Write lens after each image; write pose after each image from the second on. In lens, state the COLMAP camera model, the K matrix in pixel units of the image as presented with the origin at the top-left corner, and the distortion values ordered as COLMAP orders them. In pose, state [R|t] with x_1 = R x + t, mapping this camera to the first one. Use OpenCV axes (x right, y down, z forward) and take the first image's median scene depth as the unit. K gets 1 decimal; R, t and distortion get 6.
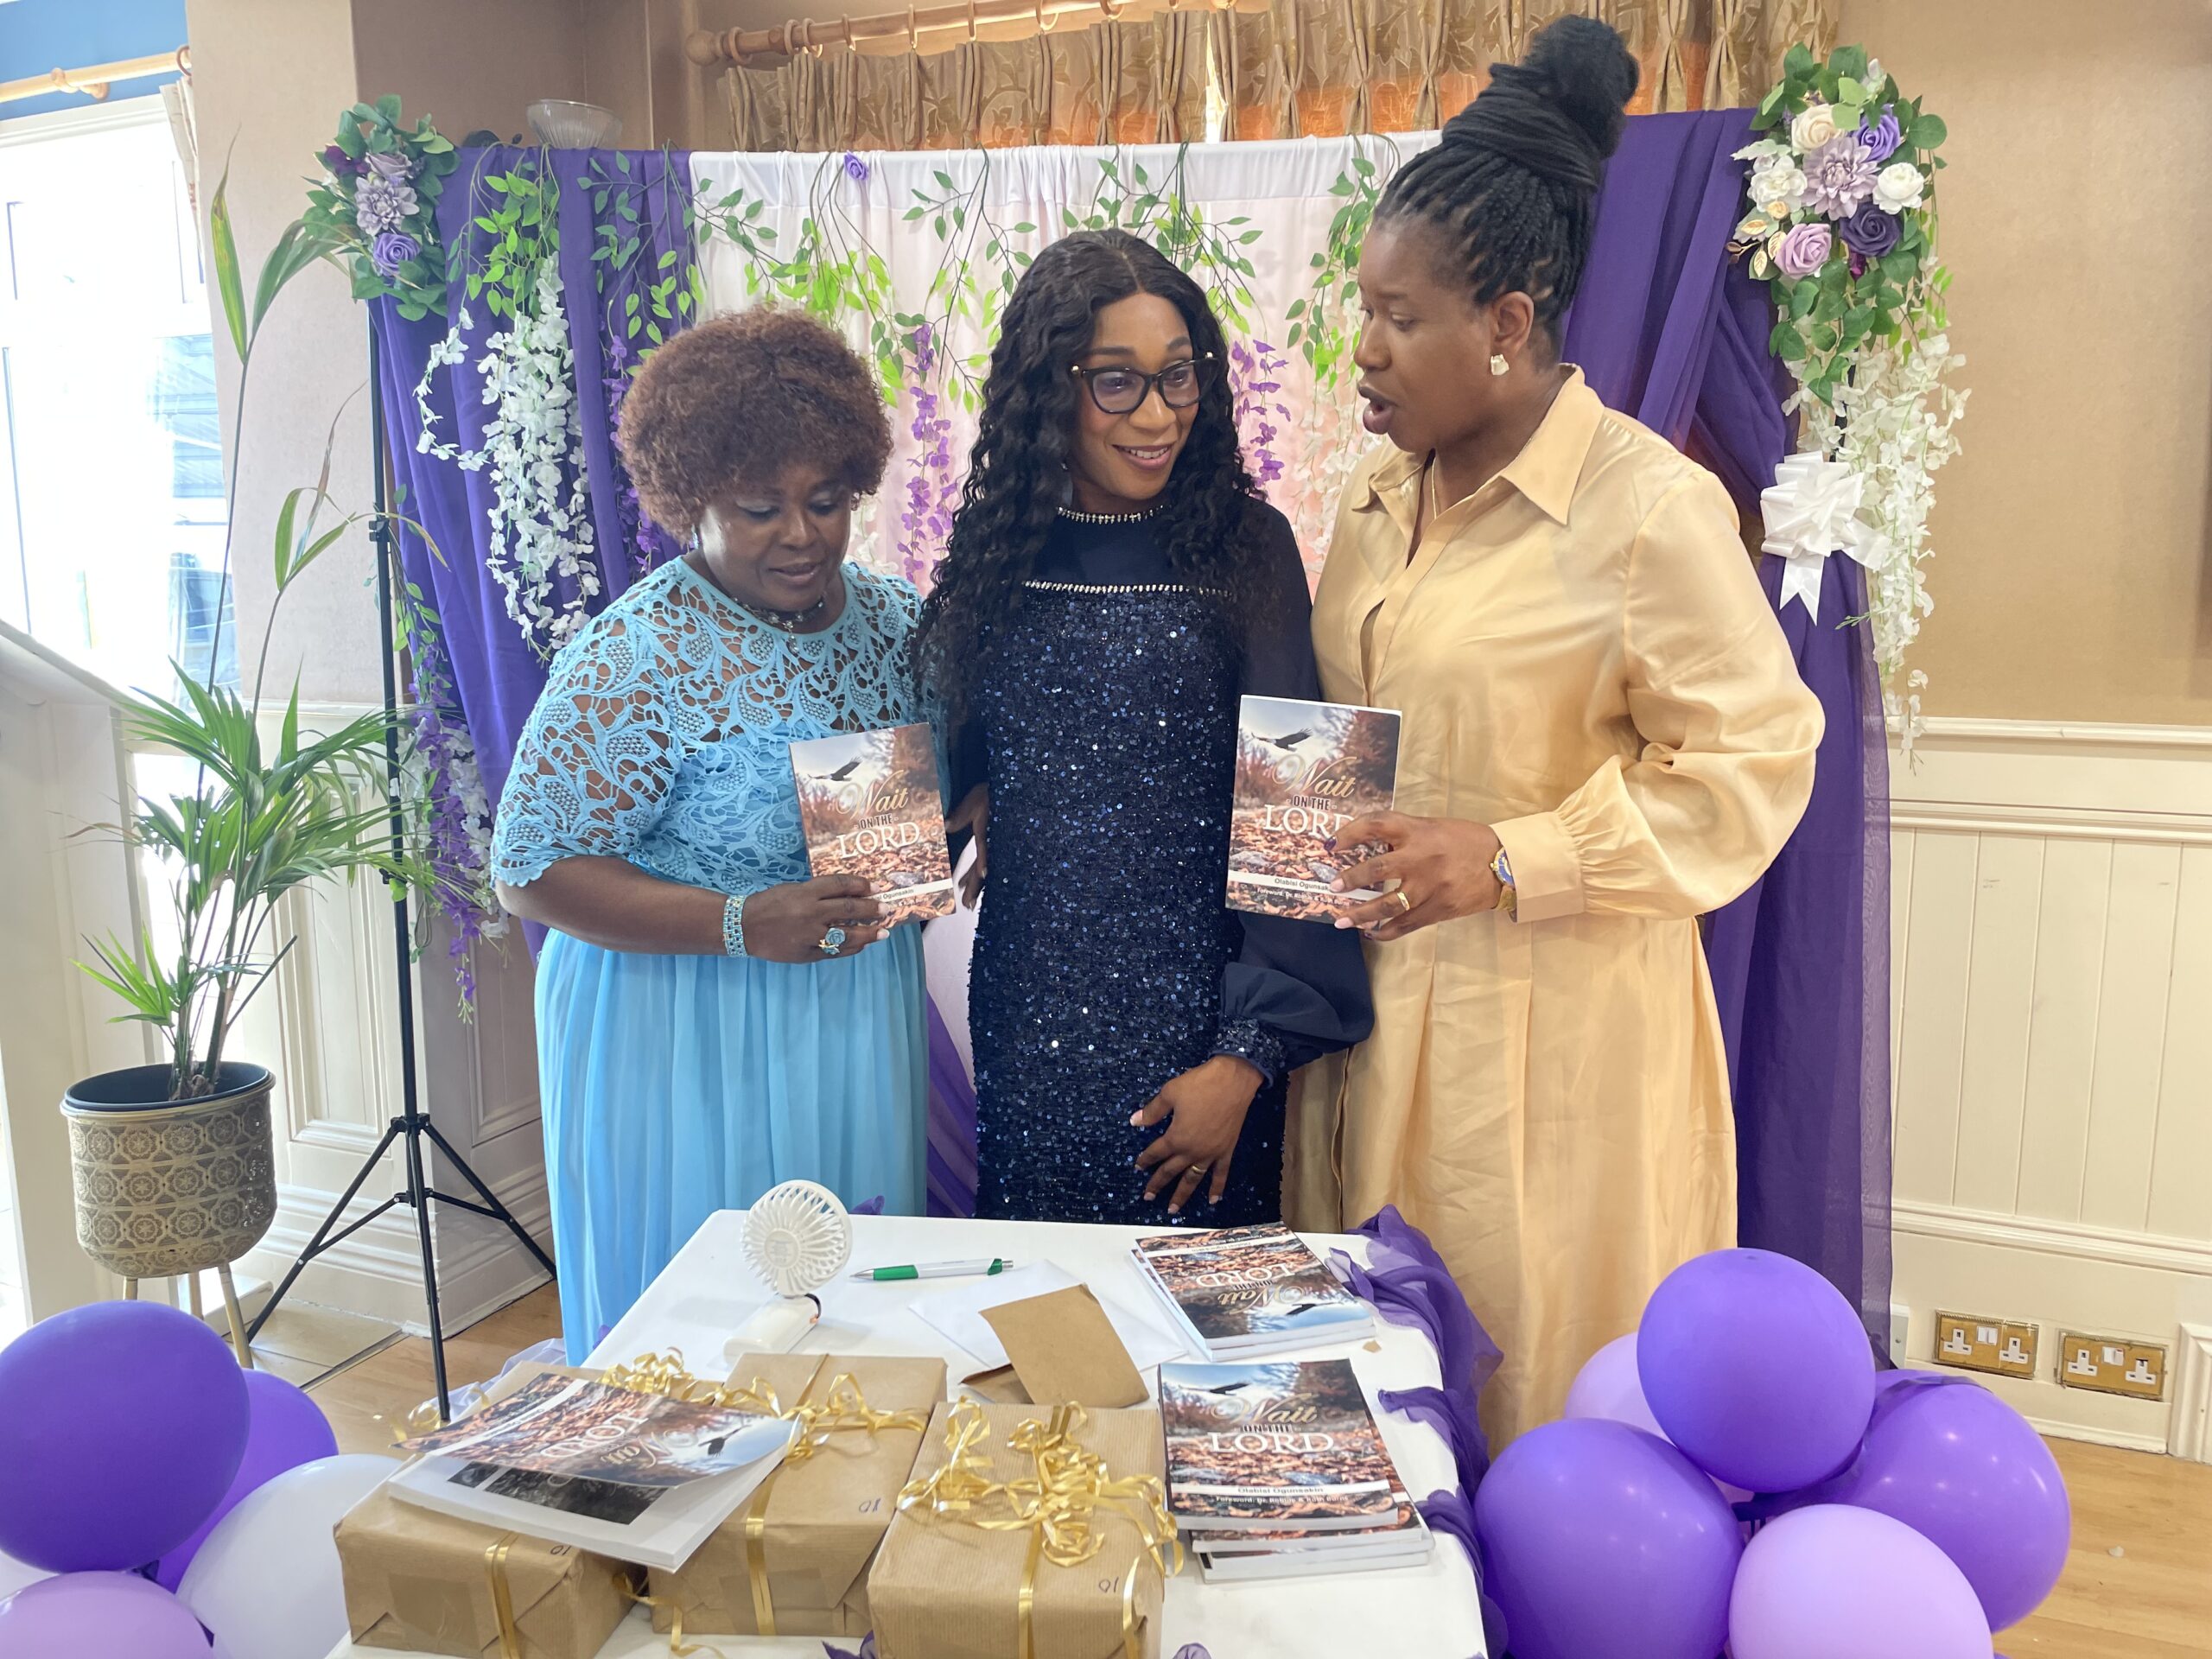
lens RADIAL K [[1693.0, 0, 1119.2], [0, 1693.0, 814.4], [0, 0, 1]] dist [0.080853, -0.103648]
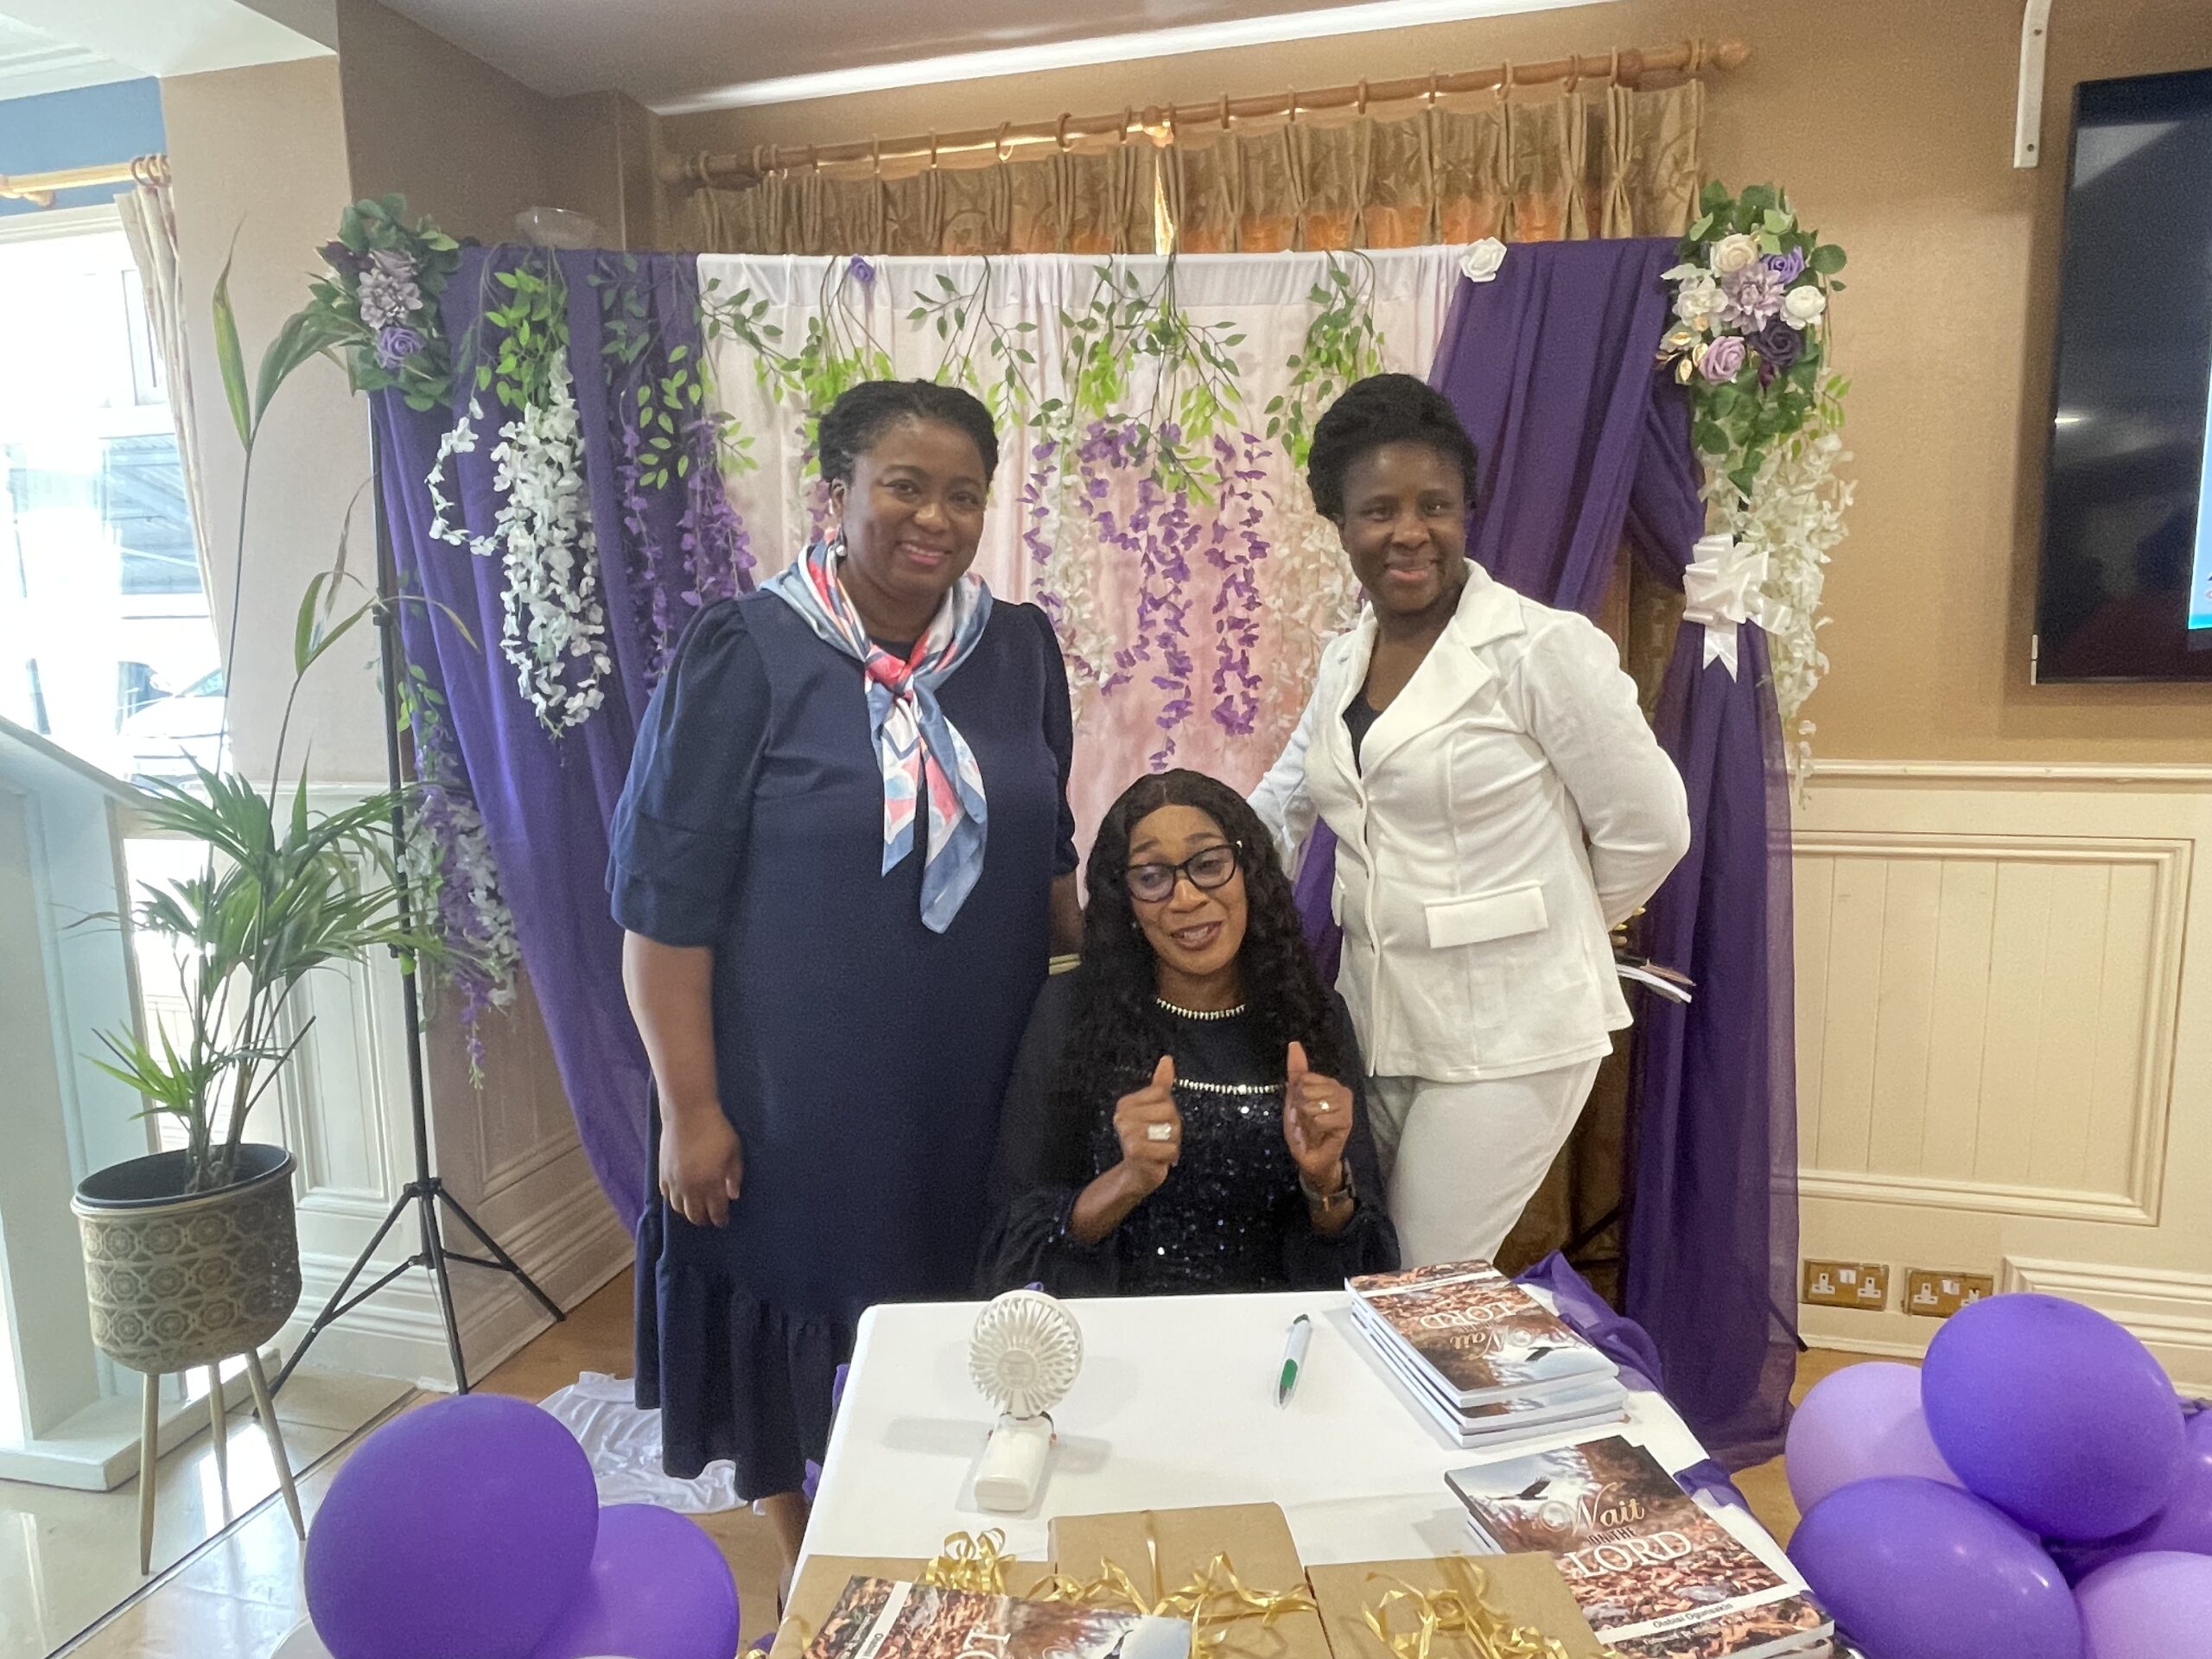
lens RADIAL K [[1381.5, 0, 1117.2], [0, 1381.5, 821.3], [0, 0, 1]] dist [-0.002021, -0.000690]
pose [[0.988718, -0.031672, 0.146404, -0.134927], [0.033946, 0.999338, -0.013057, -0.017985], [-0.145893, 0.017880, 0.989139, 0.132316]]
